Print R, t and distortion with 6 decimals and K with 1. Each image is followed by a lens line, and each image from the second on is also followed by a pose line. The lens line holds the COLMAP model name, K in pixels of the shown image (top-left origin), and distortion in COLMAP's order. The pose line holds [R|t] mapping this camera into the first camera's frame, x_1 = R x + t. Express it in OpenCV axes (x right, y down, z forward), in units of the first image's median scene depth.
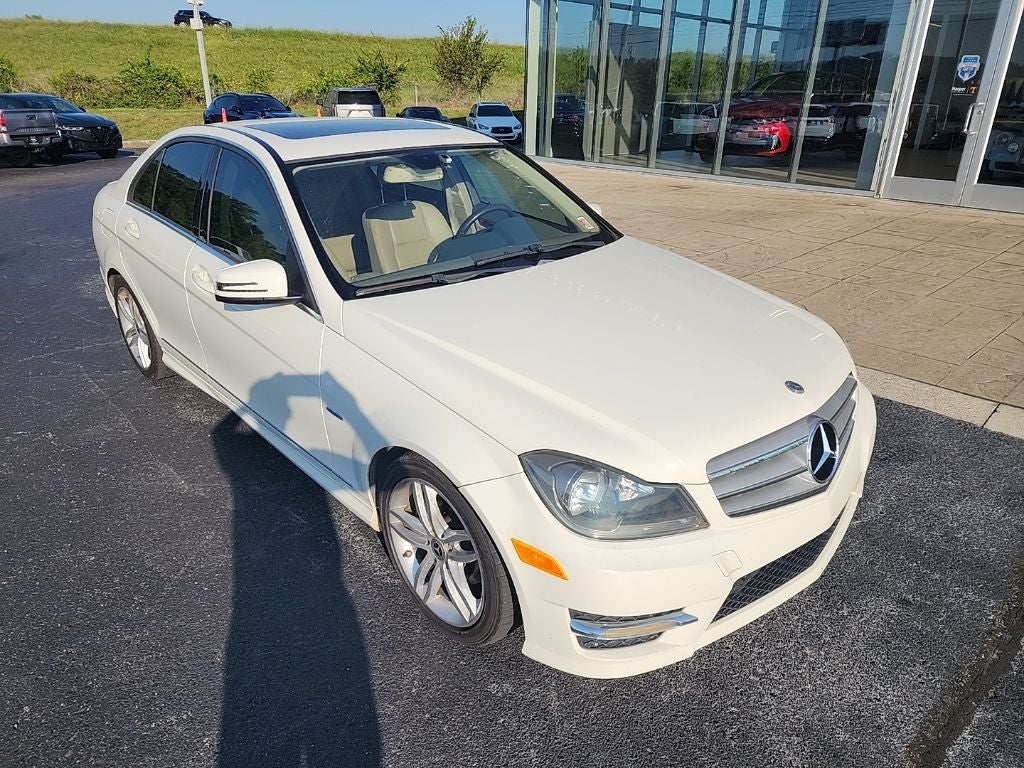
lens RADIAL K [[695.0, 0, 519.8], [0, 695.0, 372.5], [0, 0, 1]] dist [0.069038, -0.064446]
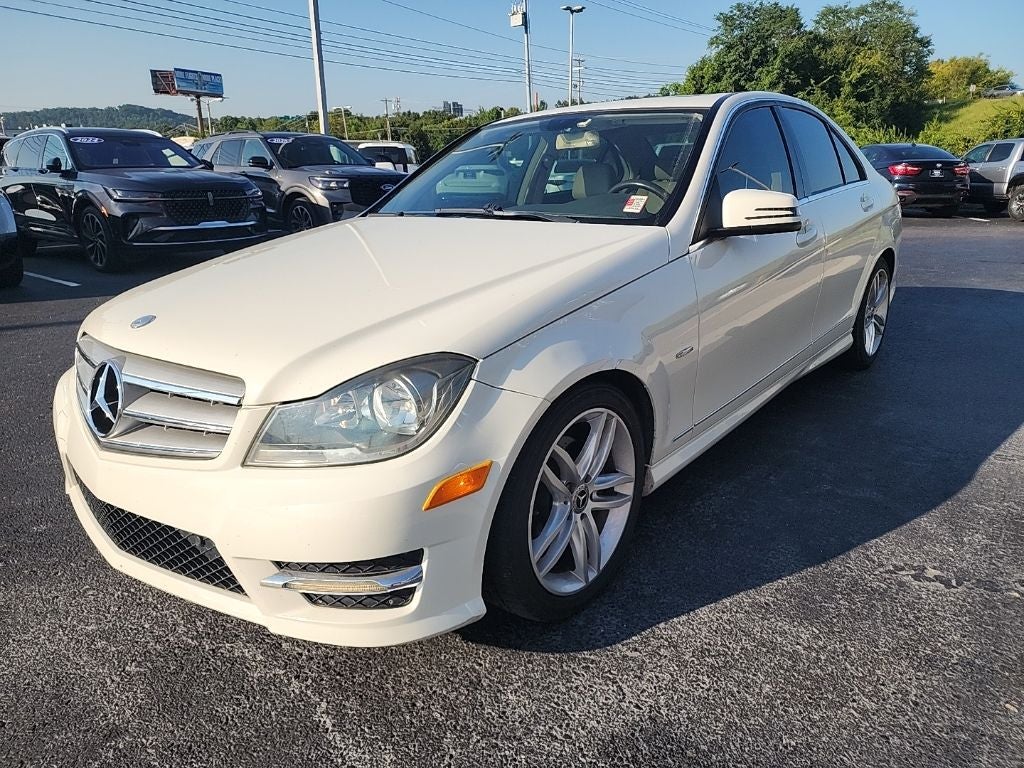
lens RADIAL K [[696.0, 0, 511.0], [0, 696.0, 375.2], [0, 0, 1]] dist [0.065029, -0.058085]
pose [[0.106126, 0.275359, -0.955466, 0.834545], [-0.362141, 0.905603, 0.220765, -0.175753], [0.926062, 0.322584, 0.195827, 0.839320]]
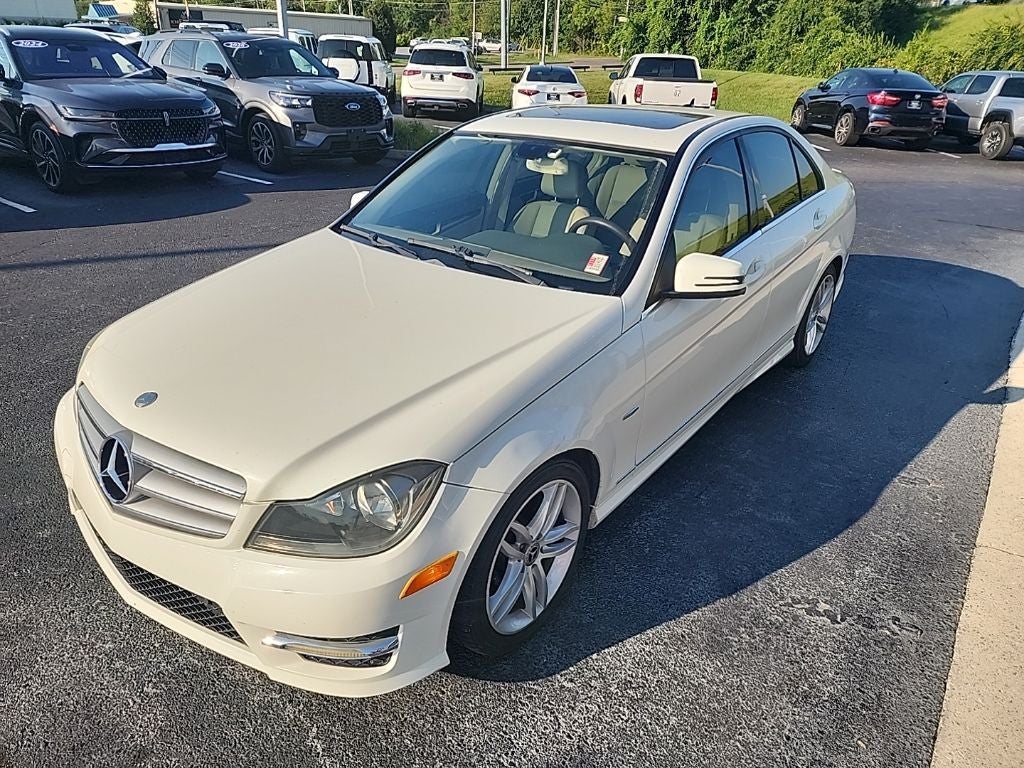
lens RADIAL K [[693.8, 0, 499.8], [0, 693.8, 387.2], [0, 0, 1]] dist [0.076756, -0.065172]
pose [[0.129737, 0.429750, -0.893579, 0.846980], [-0.403438, 0.846105, 0.348344, -0.334403], [0.905762, 0.315311, 0.283149, 0.768650]]
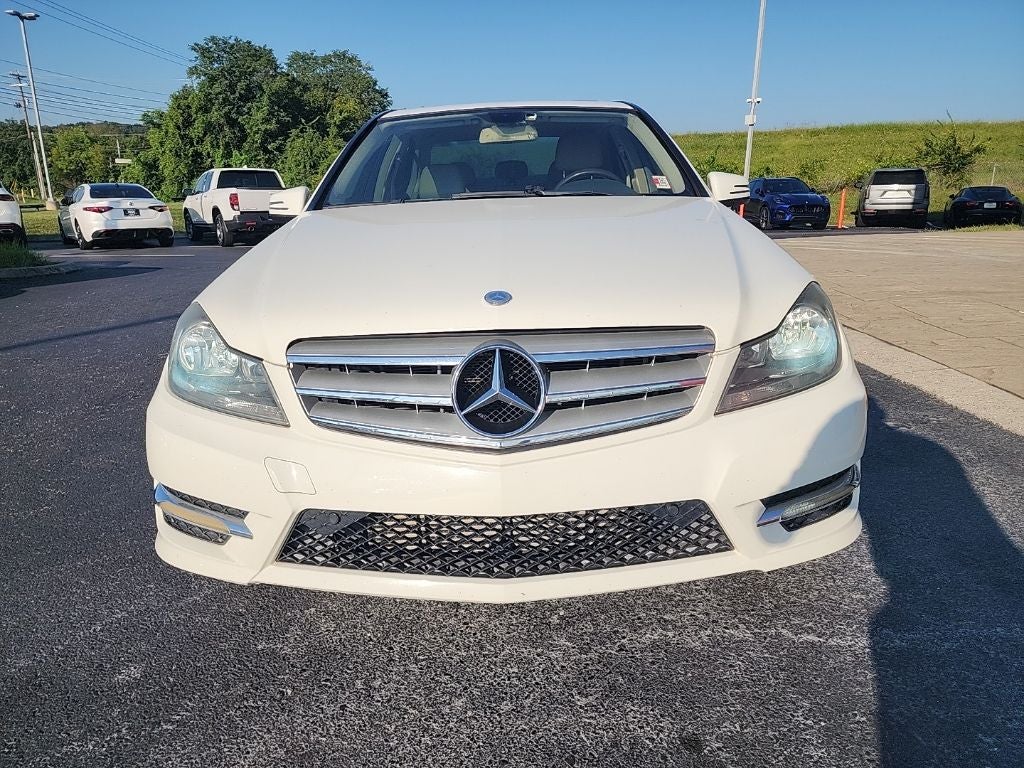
lens RADIAL K [[696.0, 0, 511.0], [0, 696.0, 375.2], [0, 0, 1]] dist [0.065029, -0.058085]
pose [[0.713652, 0.156786, -0.682729, 0.588805], [-0.243626, 0.969339, -0.032056, 0.076547], [0.656770, 0.189208, 0.729968, 0.347605]]
